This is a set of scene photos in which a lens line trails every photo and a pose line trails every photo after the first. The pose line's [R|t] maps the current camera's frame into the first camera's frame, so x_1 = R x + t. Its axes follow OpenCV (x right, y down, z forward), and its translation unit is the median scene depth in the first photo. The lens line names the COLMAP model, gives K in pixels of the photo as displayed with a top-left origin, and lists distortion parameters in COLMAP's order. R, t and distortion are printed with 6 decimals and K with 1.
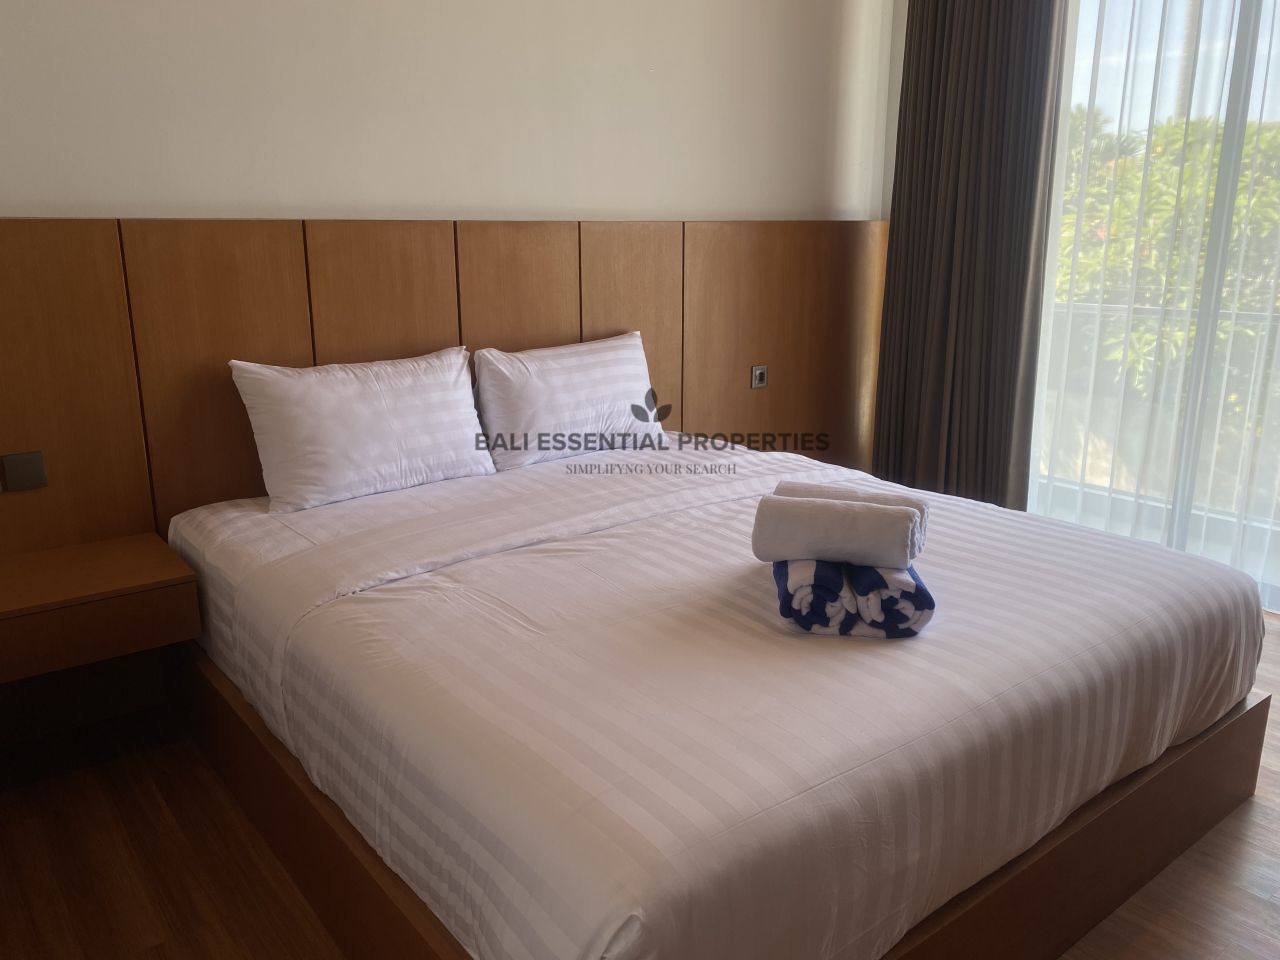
lens RADIAL K [[990.5, 0, 627.9], [0, 990.5, 482.4], [0, 0, 1]] dist [0.035769, -0.035156]
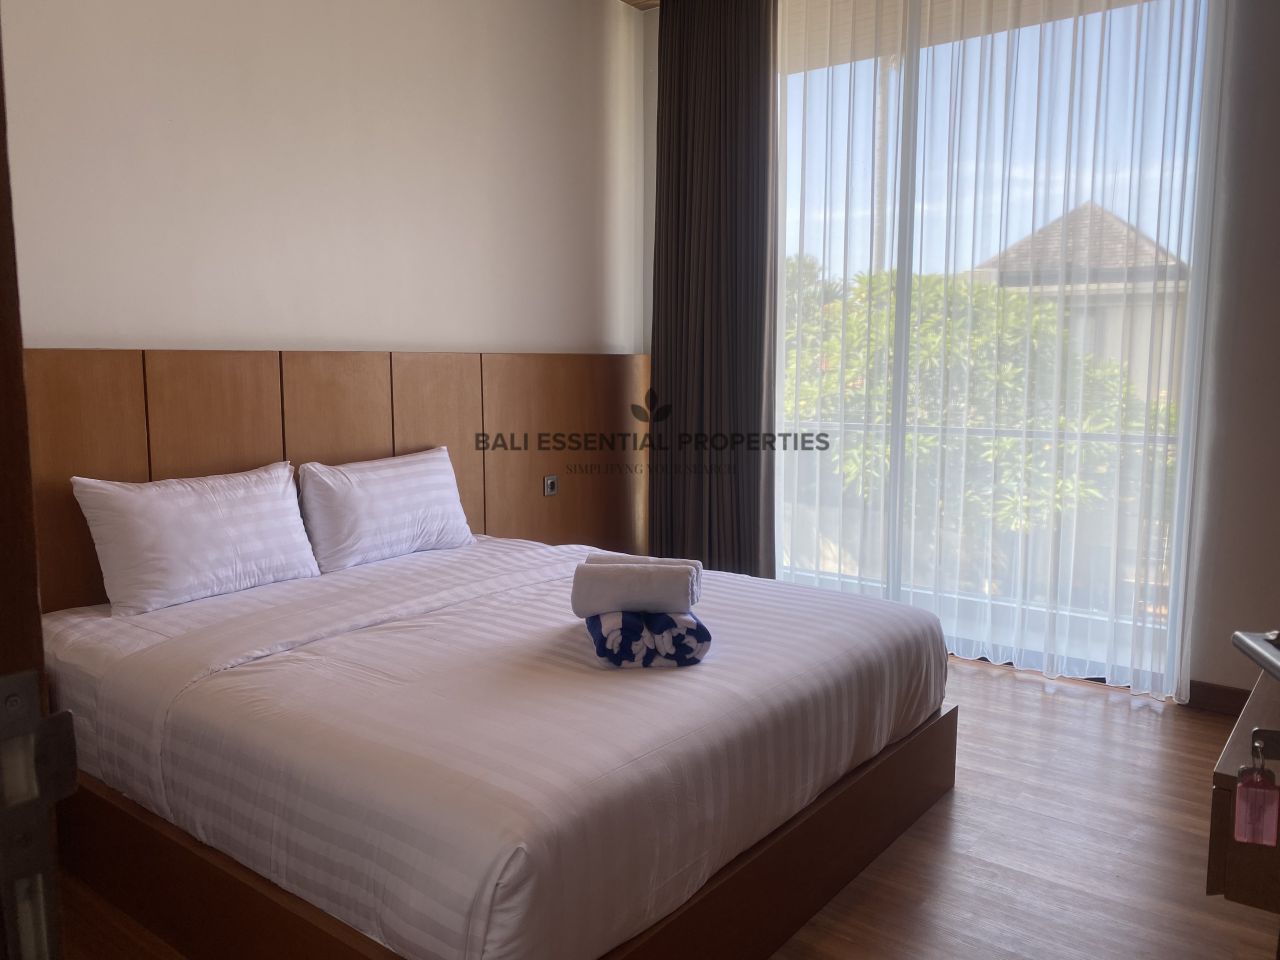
lens RADIAL K [[990.5, 0, 644.9], [0, 990.5, 478.3], [0, 0, 1]] dist [0.035769, -0.035156]
pose [[0.968245, -0.027790, 0.248456, -0.076262], [0.060107, 0.990529, -0.123447, 0.055816], [-0.242672, 0.134460, 0.960745, -0.209975]]
